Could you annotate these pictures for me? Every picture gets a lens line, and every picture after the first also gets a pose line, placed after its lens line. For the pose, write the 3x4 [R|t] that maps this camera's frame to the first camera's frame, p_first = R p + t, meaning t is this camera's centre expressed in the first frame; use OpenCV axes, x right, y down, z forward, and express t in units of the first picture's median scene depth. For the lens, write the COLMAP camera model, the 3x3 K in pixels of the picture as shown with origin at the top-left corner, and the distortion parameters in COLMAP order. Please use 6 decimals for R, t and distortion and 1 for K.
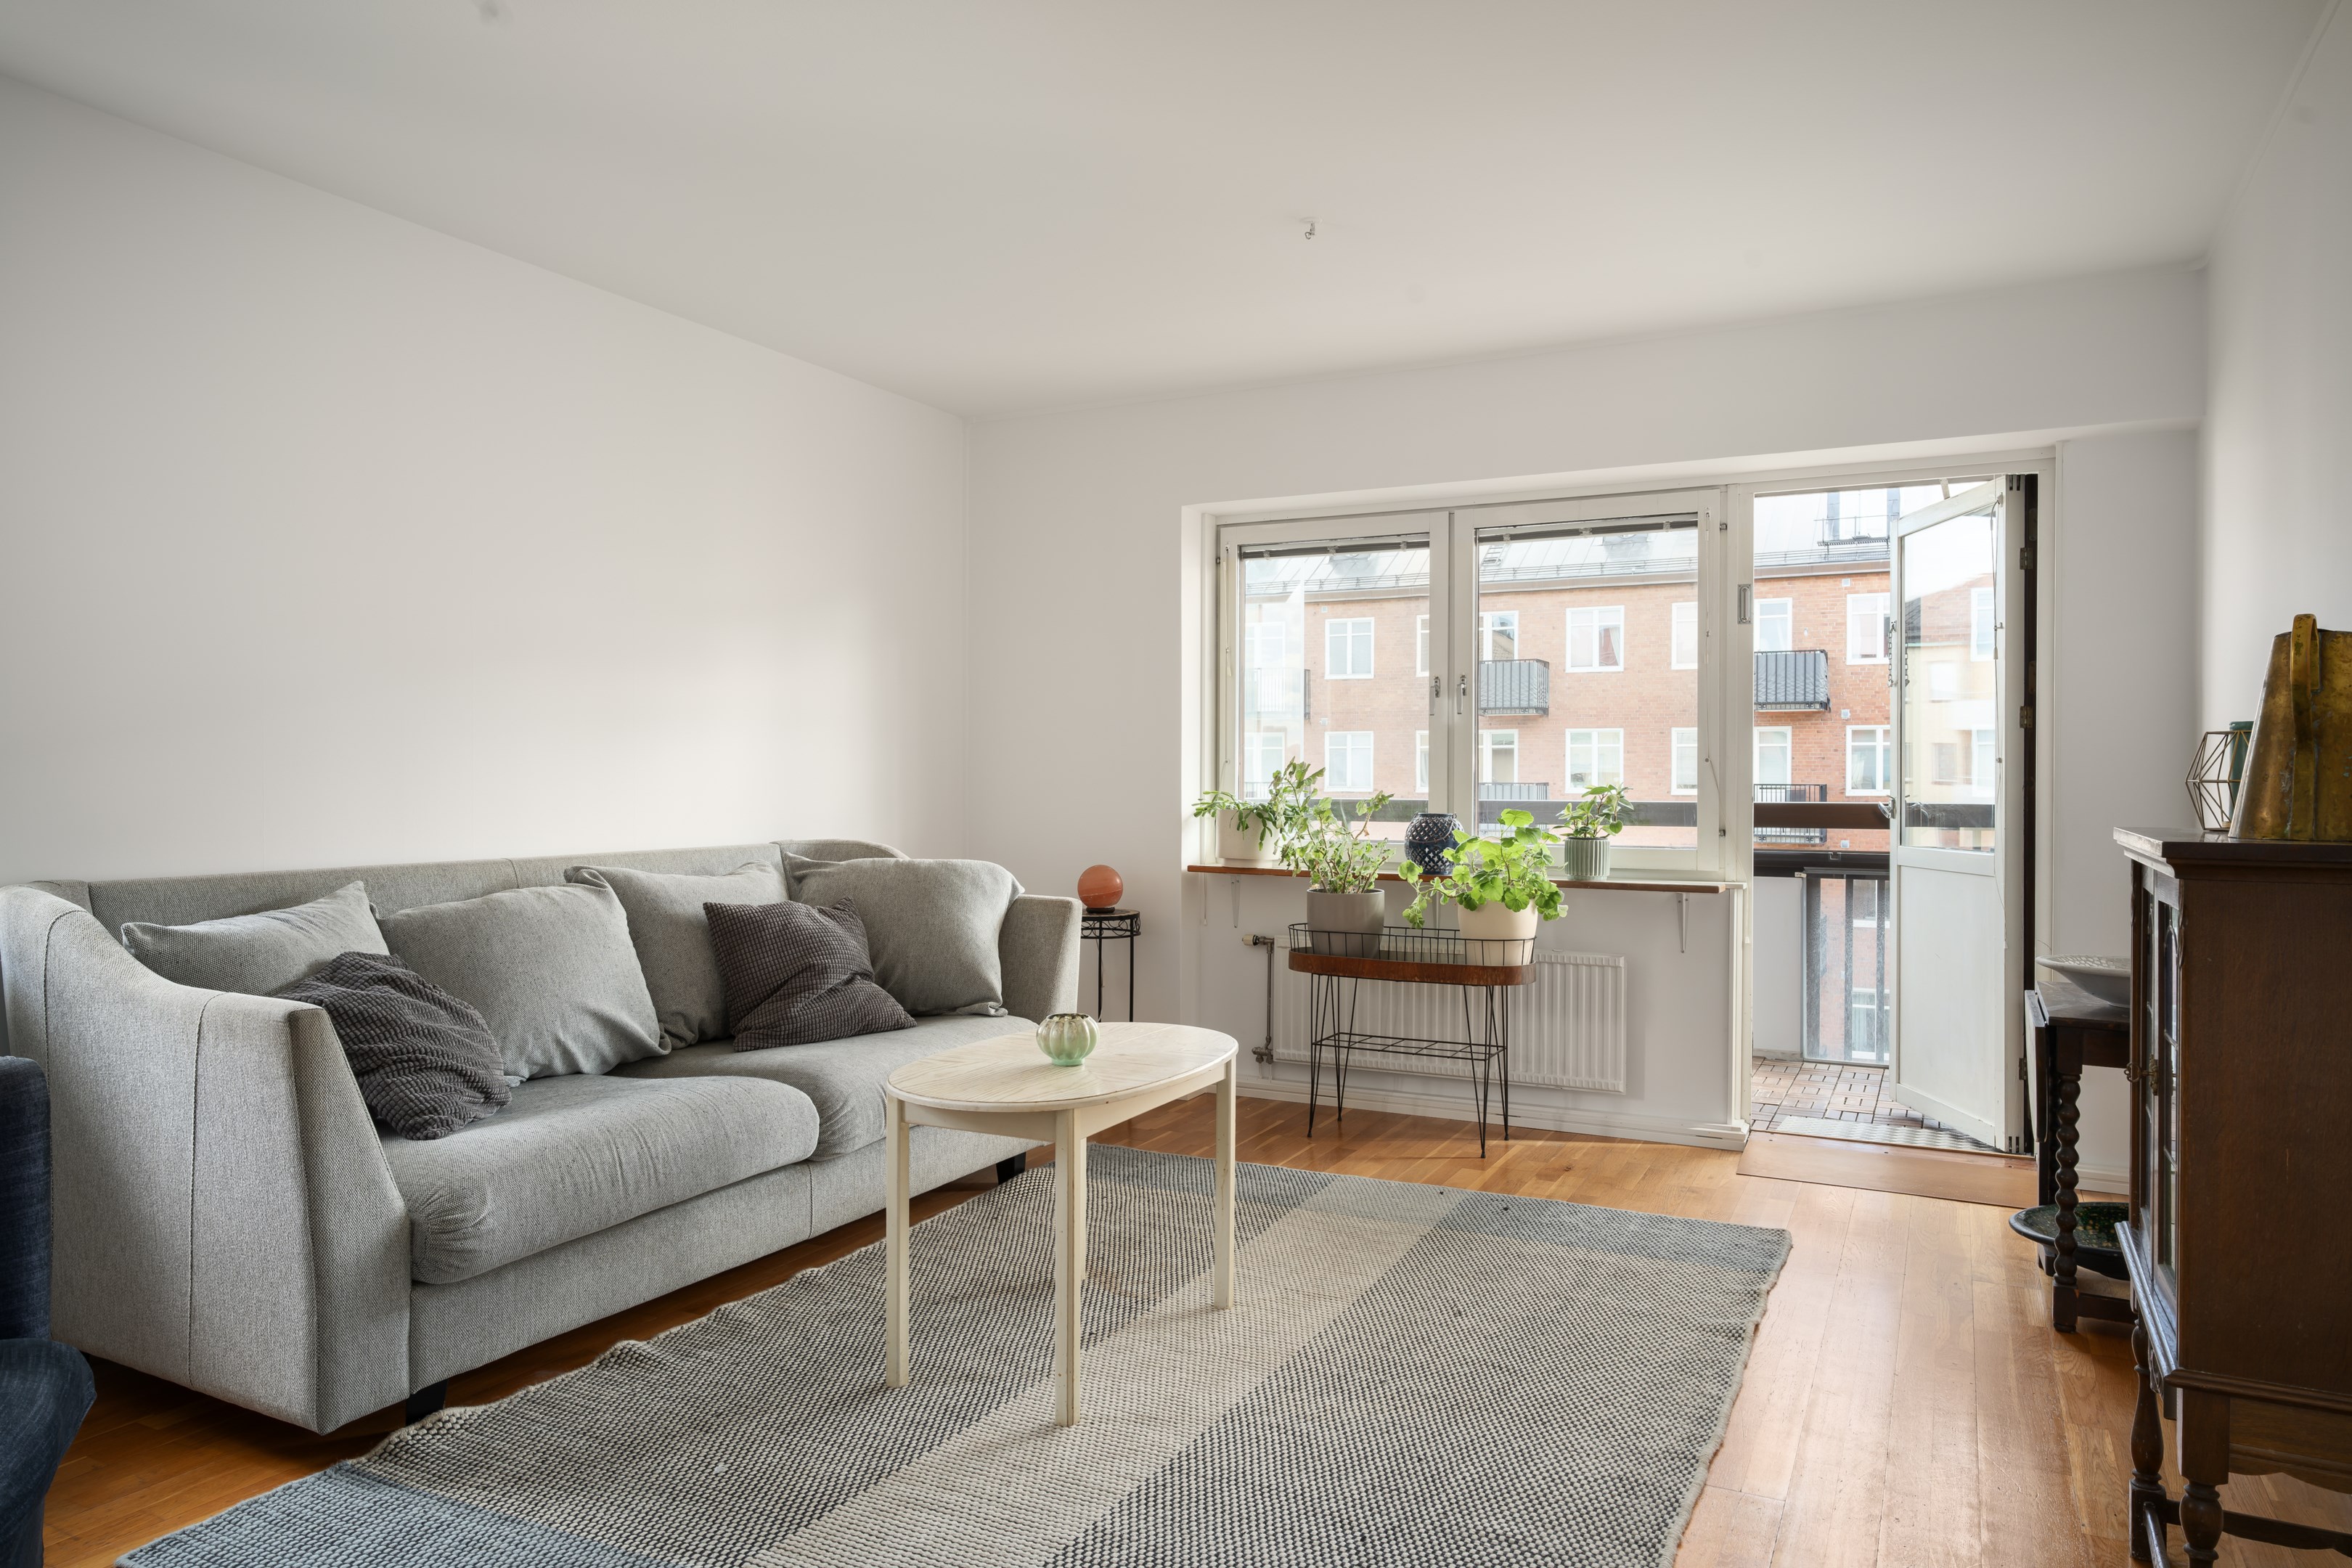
lens RADIAL K [[1544.3, 0, 1162.0], [0, 1544.3, 776.7], [0, 0, 1]] dist [-0.004743, 0.007654]
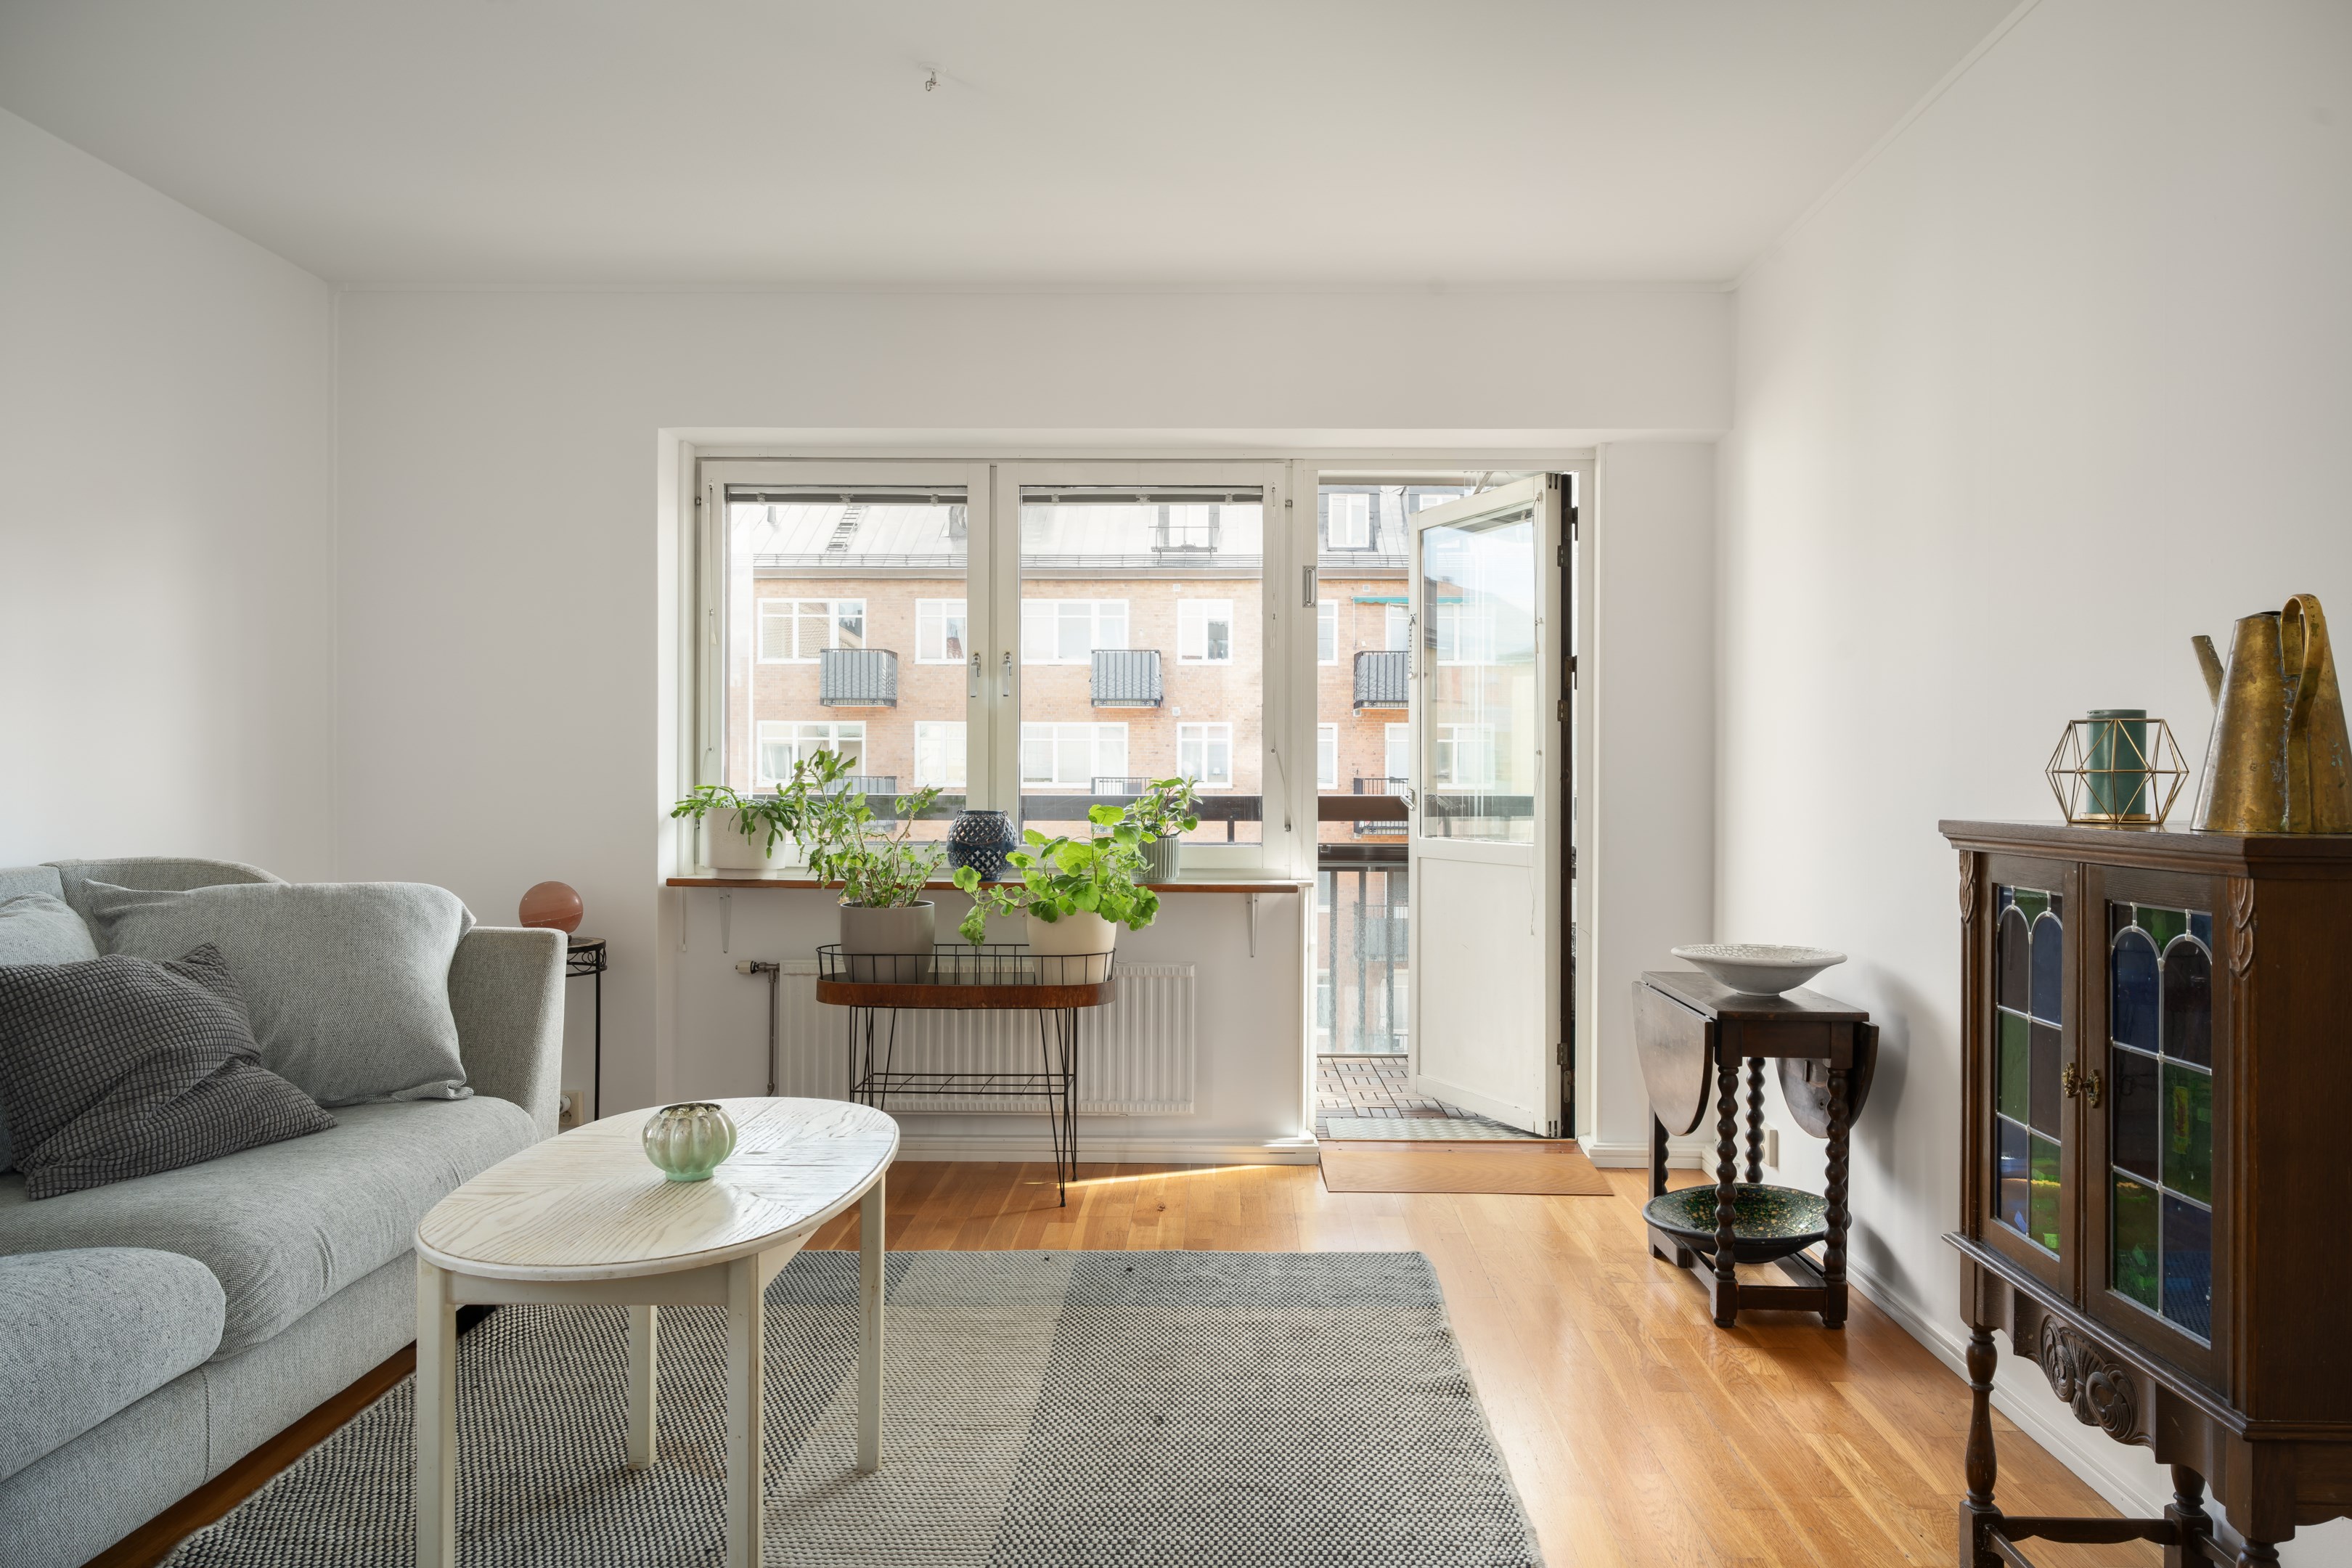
lens RADIAL K [[1544.3, 0, 1192.7], [0, 1544.3, 773.2], [0, 0, 1]] dist [-0.004743, 0.007654]
pose [[0.891521, 0.000262, 0.452980, -0.118080], [-0.001107, 0.999998, 0.001601, 0.001628], [-0.452979, -0.001928, 0.891519, 0.187958]]
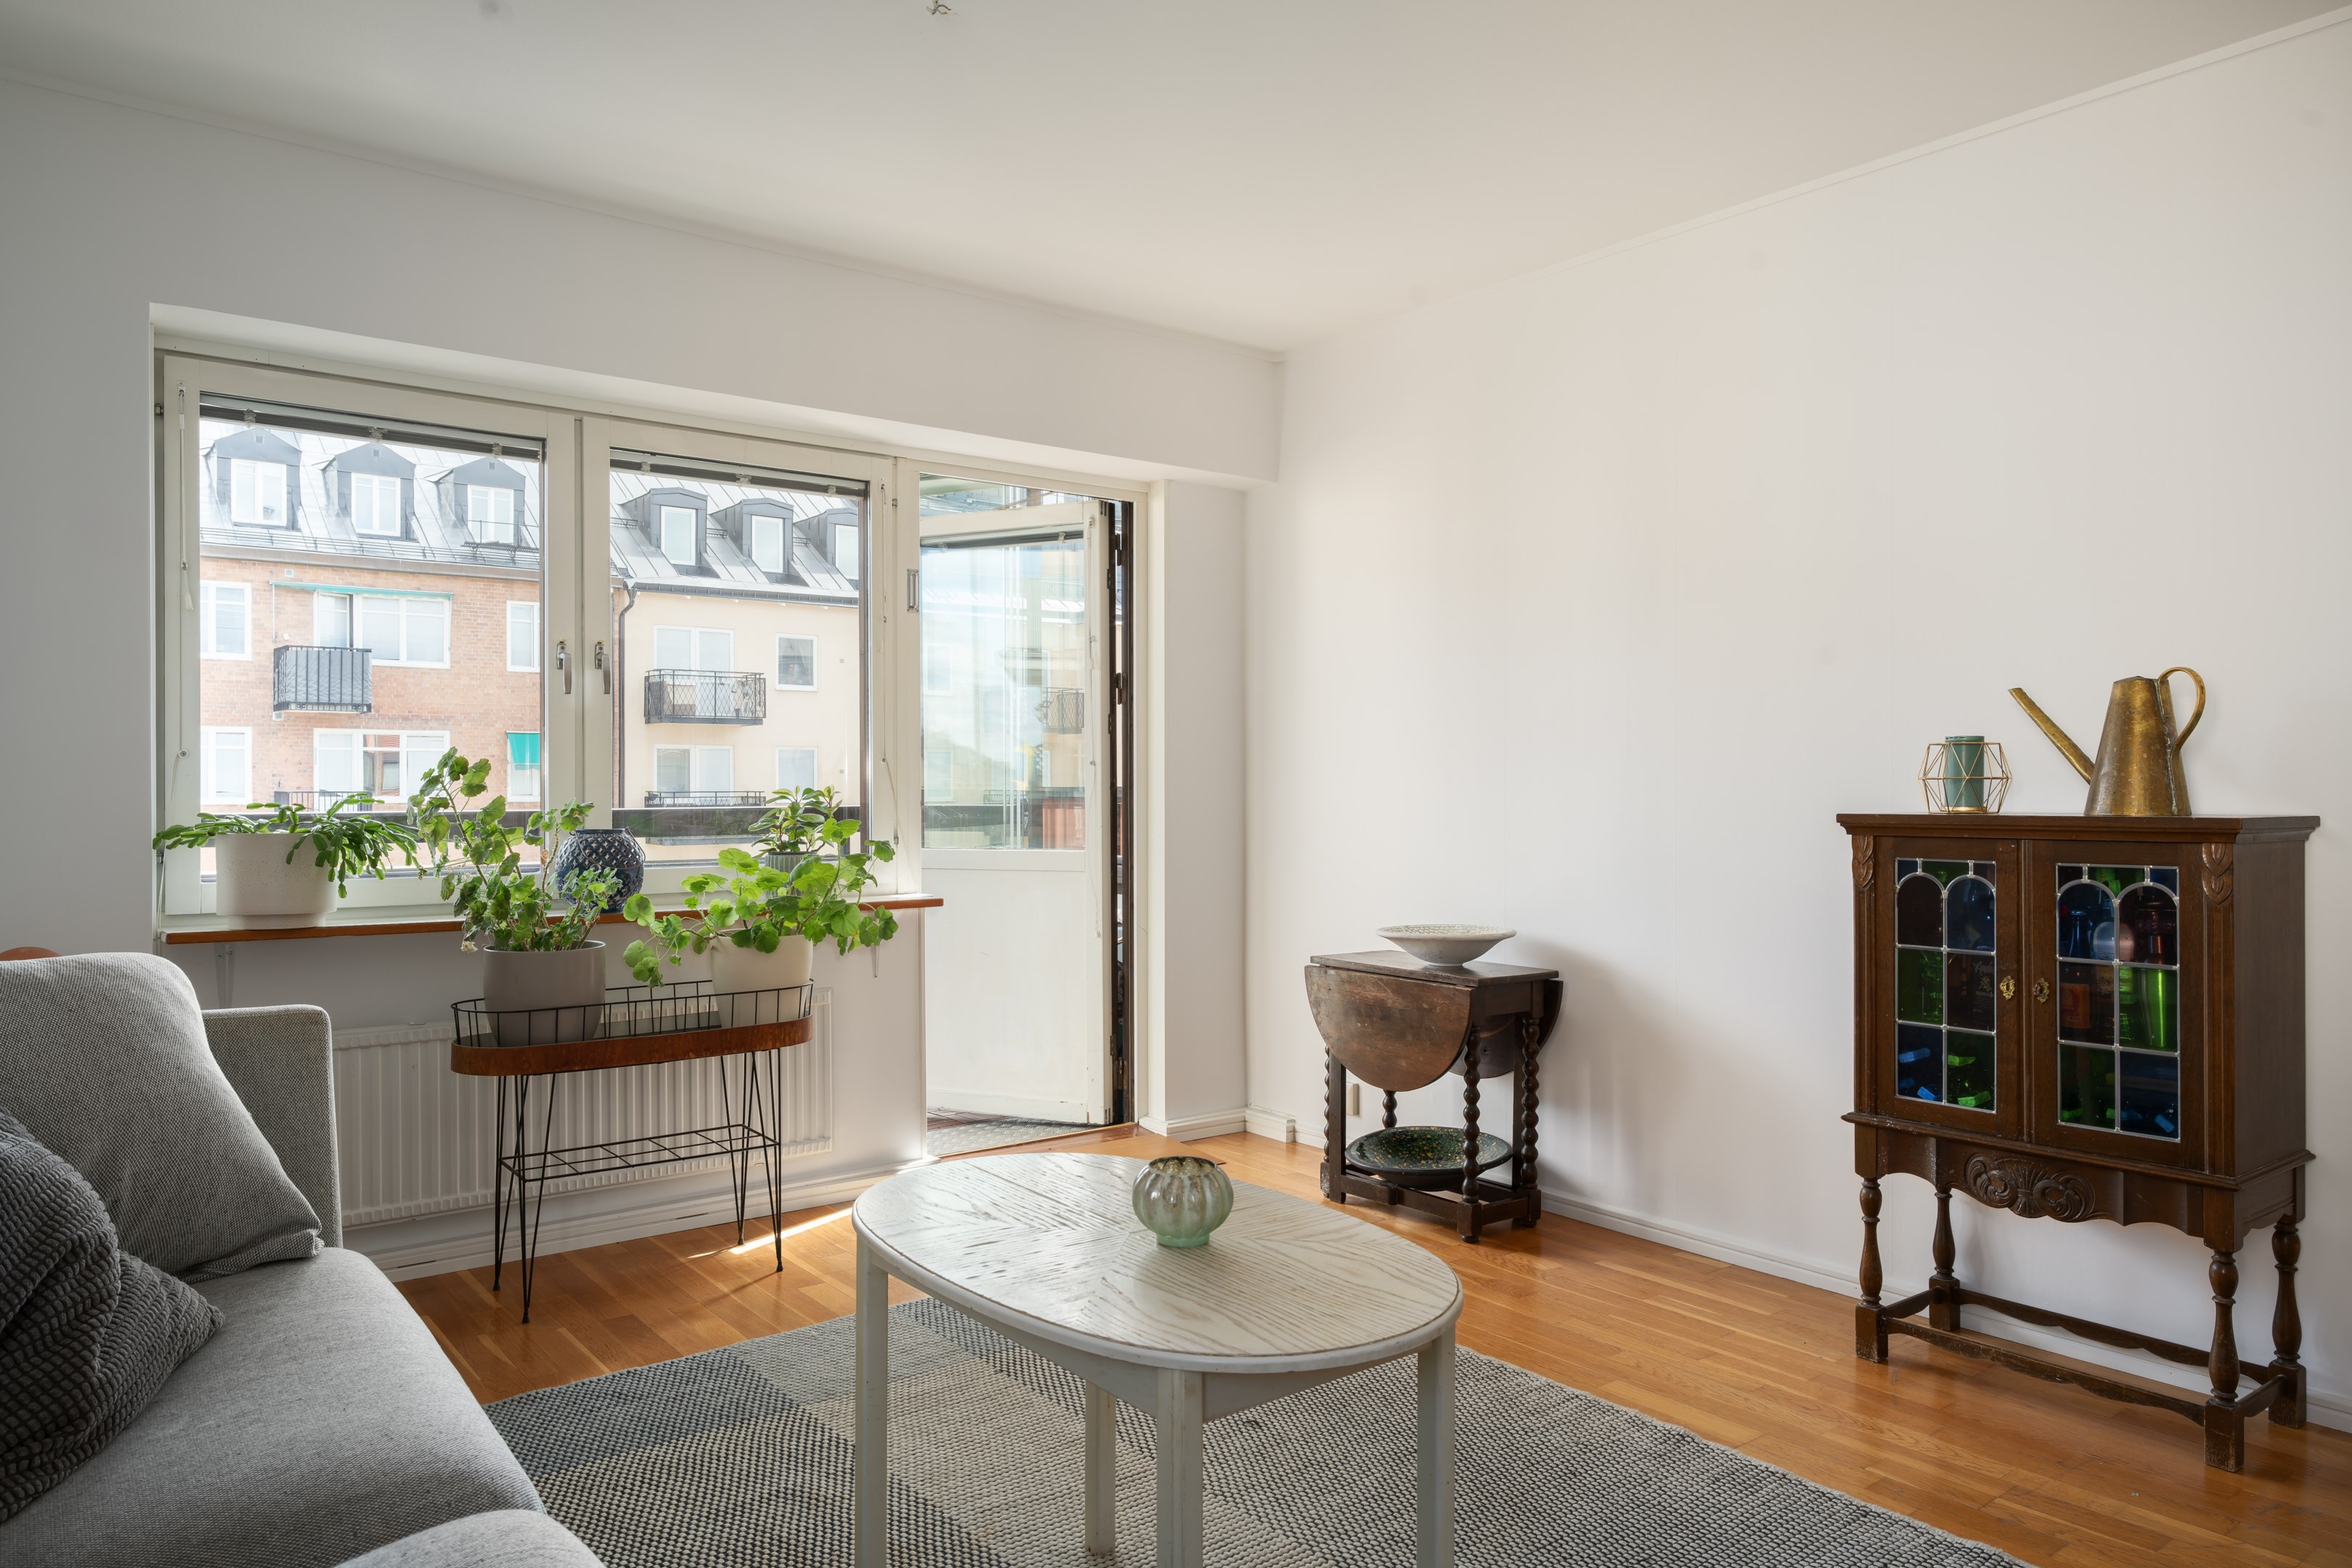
lens RADIAL K [[1544.3, 0, 1160.4], [0, 1544.3, 788.4], [0, 0, 1]] dist [-0.004743, 0.007654]
pose [[0.417406, -0.005010, 0.908706, -0.401952], [0.002086, 0.999987, 0.004555, 0.002094], [-0.908718, -0.000006, 0.417411, 0.488498]]
